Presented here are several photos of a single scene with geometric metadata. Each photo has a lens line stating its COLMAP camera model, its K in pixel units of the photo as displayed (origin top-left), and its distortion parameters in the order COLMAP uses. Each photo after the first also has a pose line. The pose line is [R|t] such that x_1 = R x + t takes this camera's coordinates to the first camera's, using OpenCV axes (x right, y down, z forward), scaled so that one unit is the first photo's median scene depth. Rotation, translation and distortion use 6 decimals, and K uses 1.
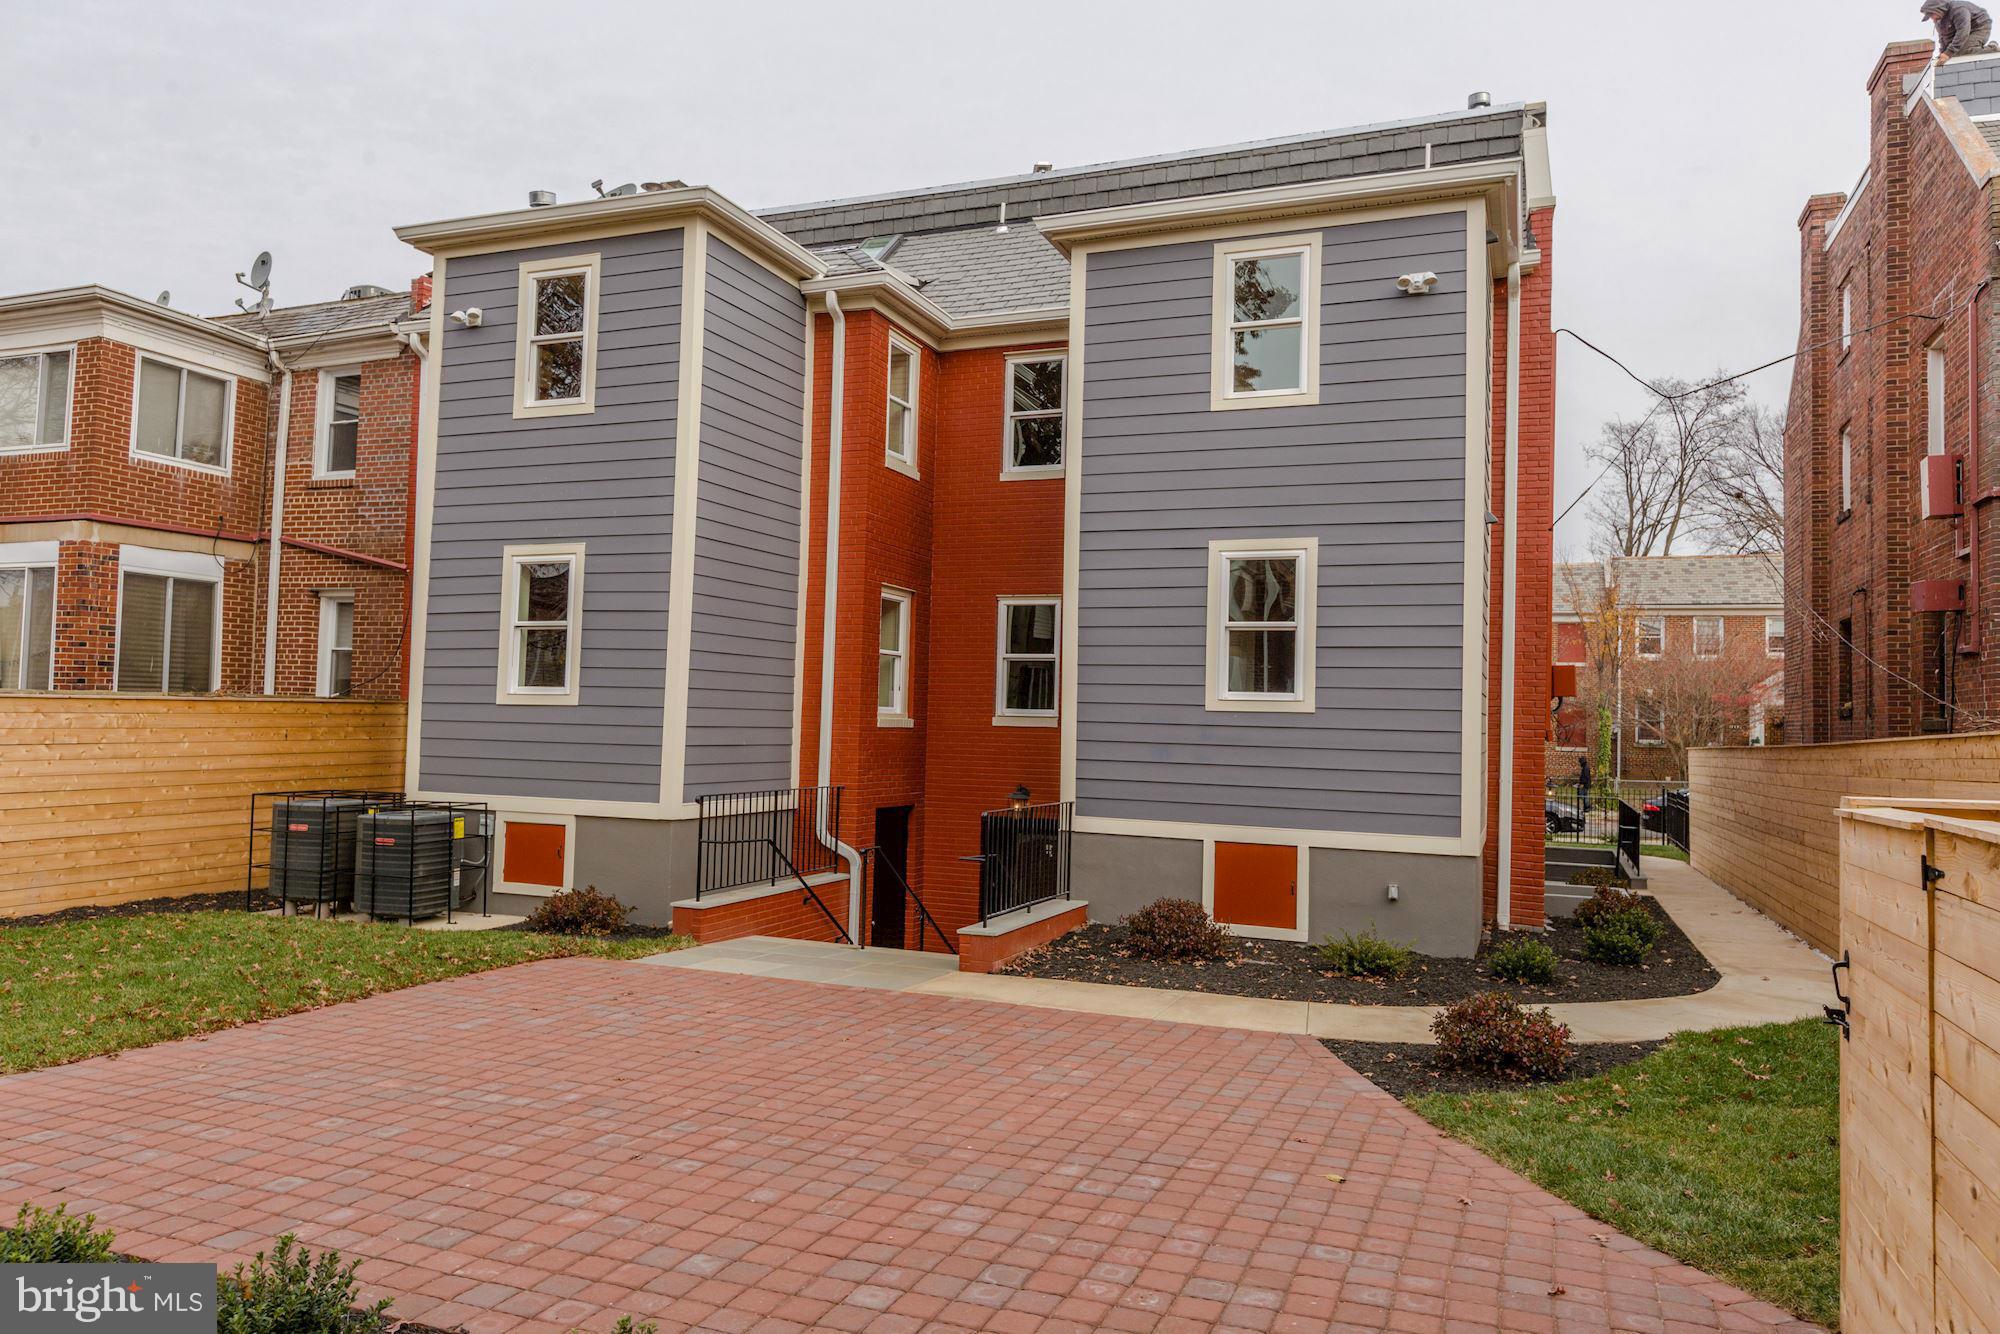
lens RADIAL K [[1352.6, 0, 1000.0], [0, 1352.6, 667.0], [0, 0, 1]] dist [0.005887, -0.004696]
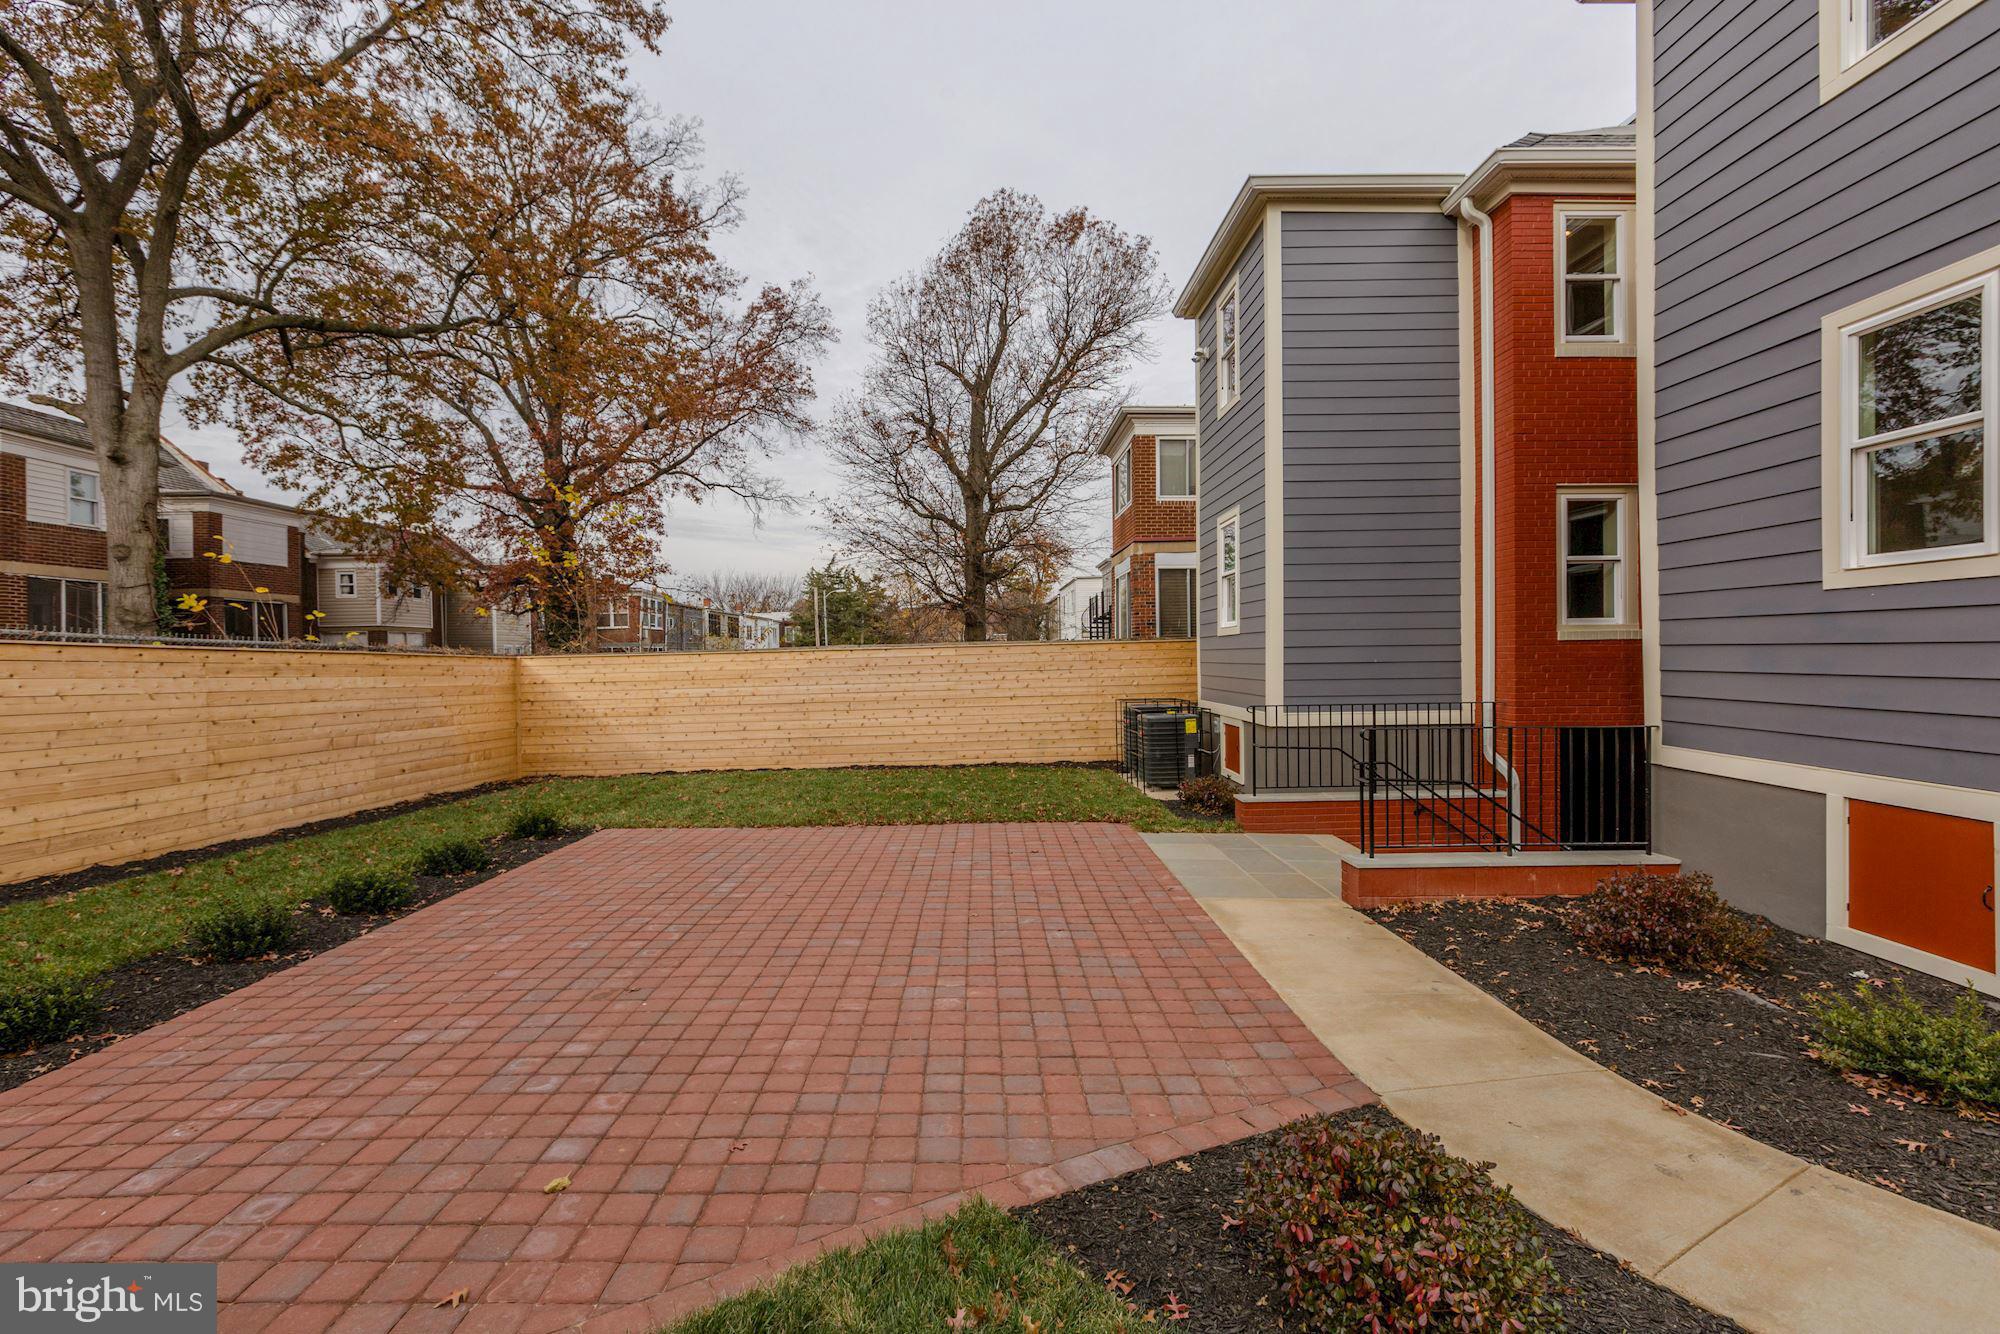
lens RADIAL K [[887.0, 0, 1000.0], [0, 887.0, 667.0], [0, 0, 1]] dist [0.003128, -0.000106]
pose [[0.394160, -0.018476, -0.918856, 0.391193], [0.062989, 0.997990, 0.006953, 0.042221], [0.916881, -0.060618, 0.394532, 0.494837]]
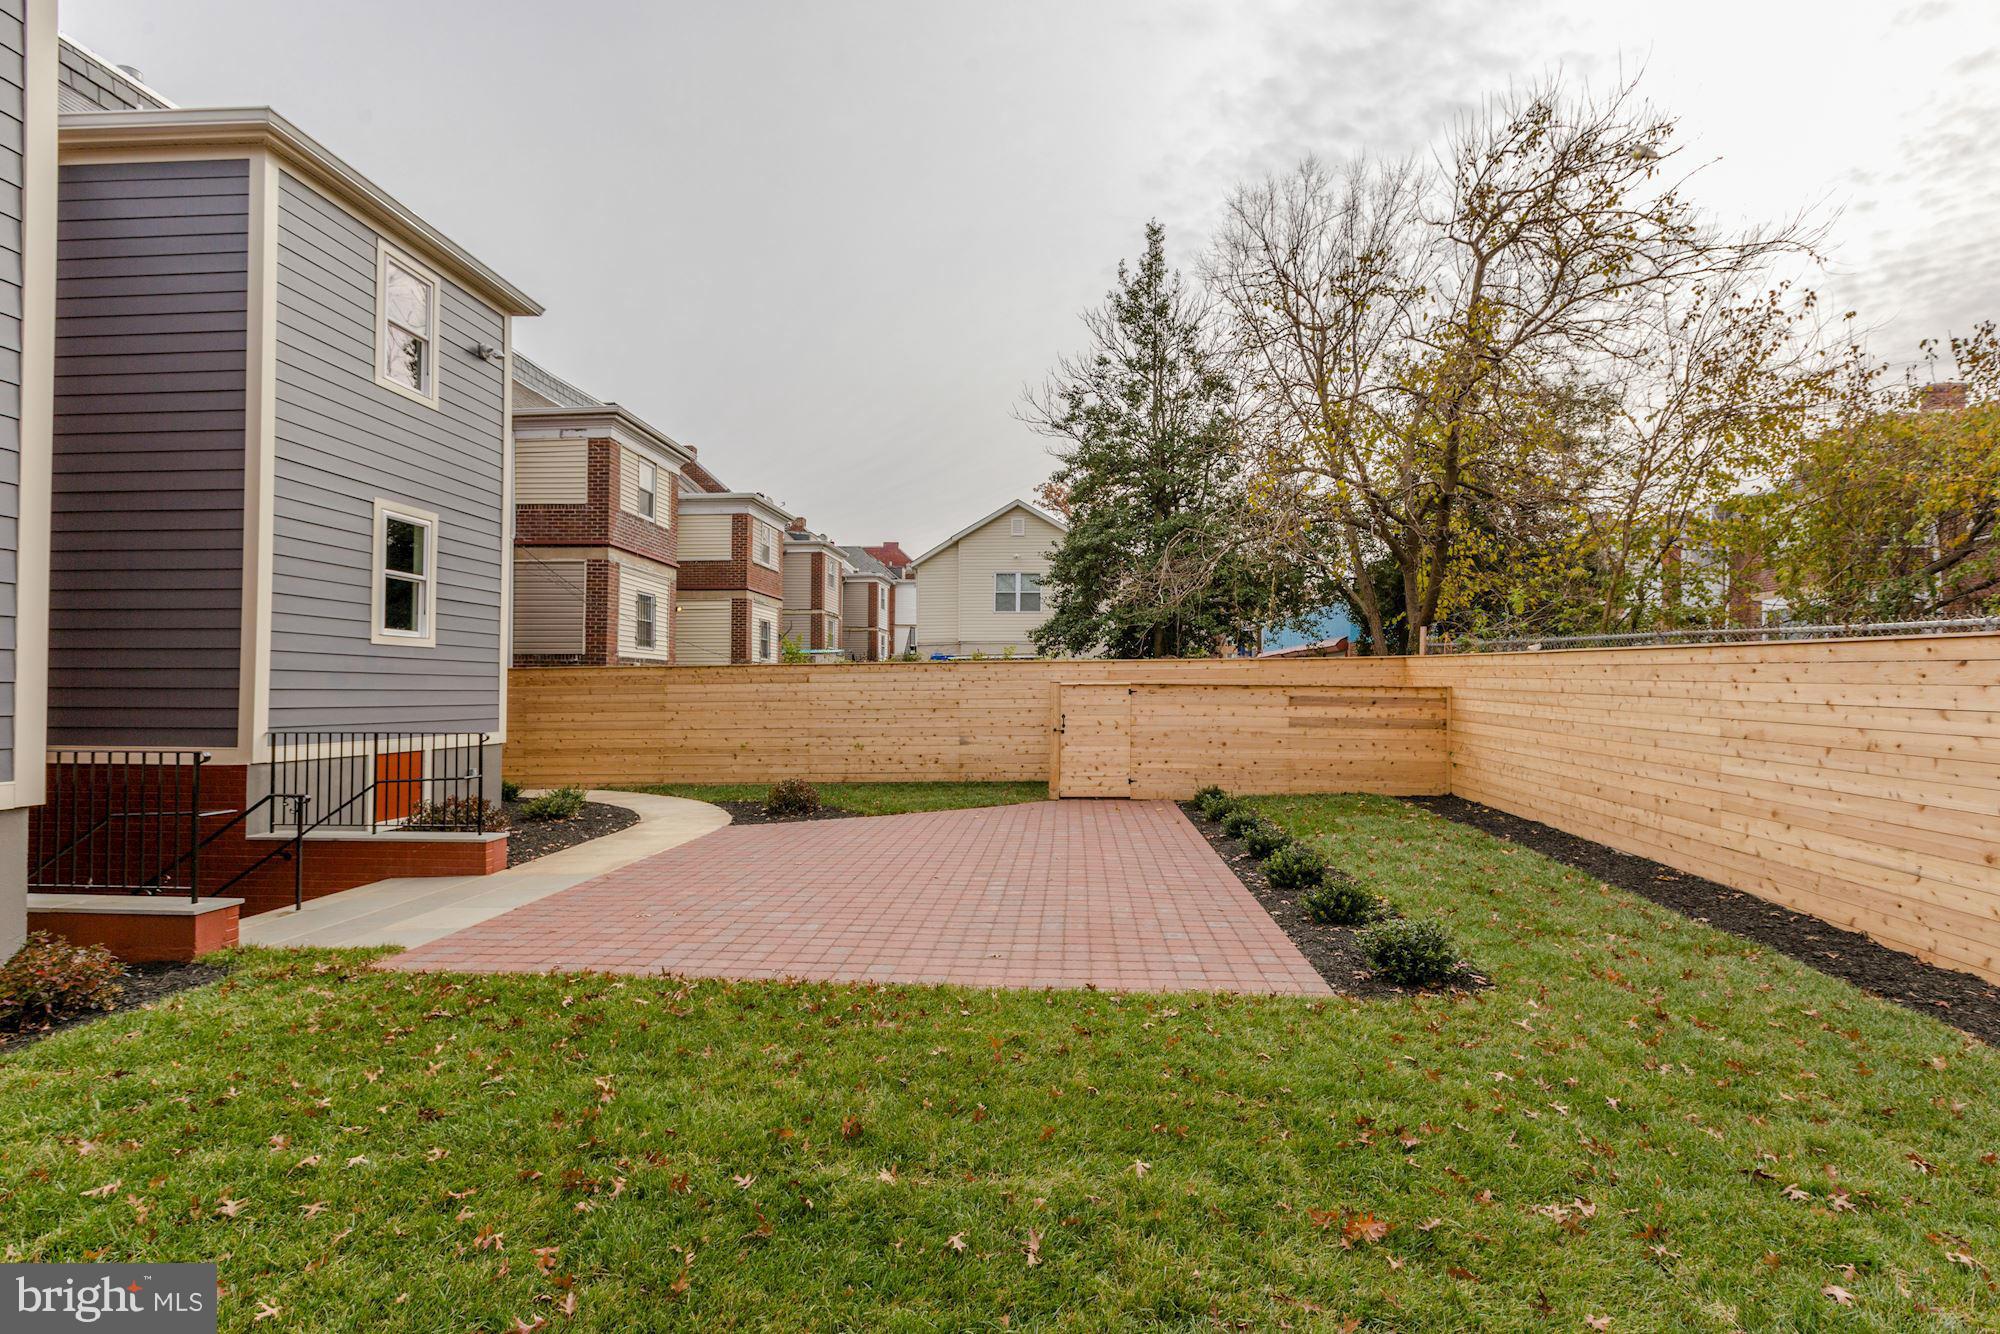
lens RADIAL K [[887.0, 0, 1000.0], [0, 887.0, 667.0], [0, 0, 1]] dist [0.003128, -0.000106]
pose [[-0.297630, -0.002822, 0.954677, -0.748696], [-0.052096, 0.998554, -0.013290, 0.035133], [-0.953259, -0.053690, -0.297347, 0.732074]]
